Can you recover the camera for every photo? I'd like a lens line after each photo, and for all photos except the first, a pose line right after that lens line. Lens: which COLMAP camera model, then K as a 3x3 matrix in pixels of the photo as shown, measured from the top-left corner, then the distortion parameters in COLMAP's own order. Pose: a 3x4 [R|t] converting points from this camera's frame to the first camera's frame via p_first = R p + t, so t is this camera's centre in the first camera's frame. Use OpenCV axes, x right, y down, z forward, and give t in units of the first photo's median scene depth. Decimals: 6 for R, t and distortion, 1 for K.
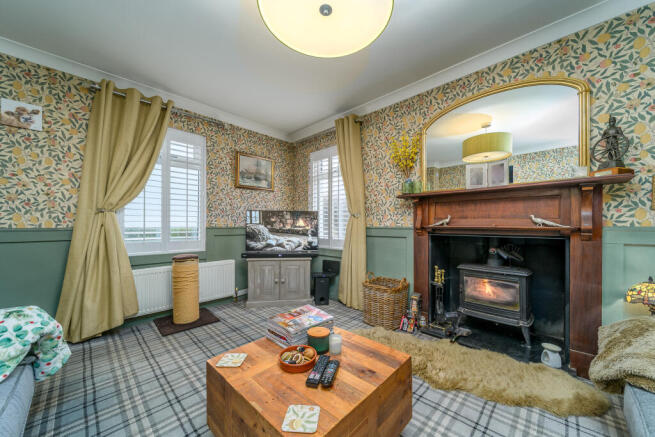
lens RADIAL K [[239.2, 0, 327.5], [0, 239.2, 218.5], [0, 0, 1]] dist [0.001319, 0.000080]
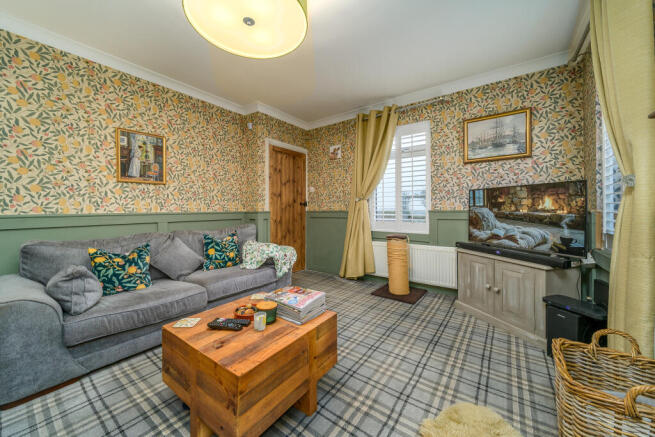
lens RADIAL K [[242.5, 0, 328.0], [0, 242.5, 206.3], [0, 0, 1]] dist [-0.006813, -0.000033]
pose [[0.136508, -0.012377, -0.990562, 0.404011], [0.034709, 0.999368, -0.007704, 0.010900], [0.990031, -0.033329, 0.136851, 0.410546]]
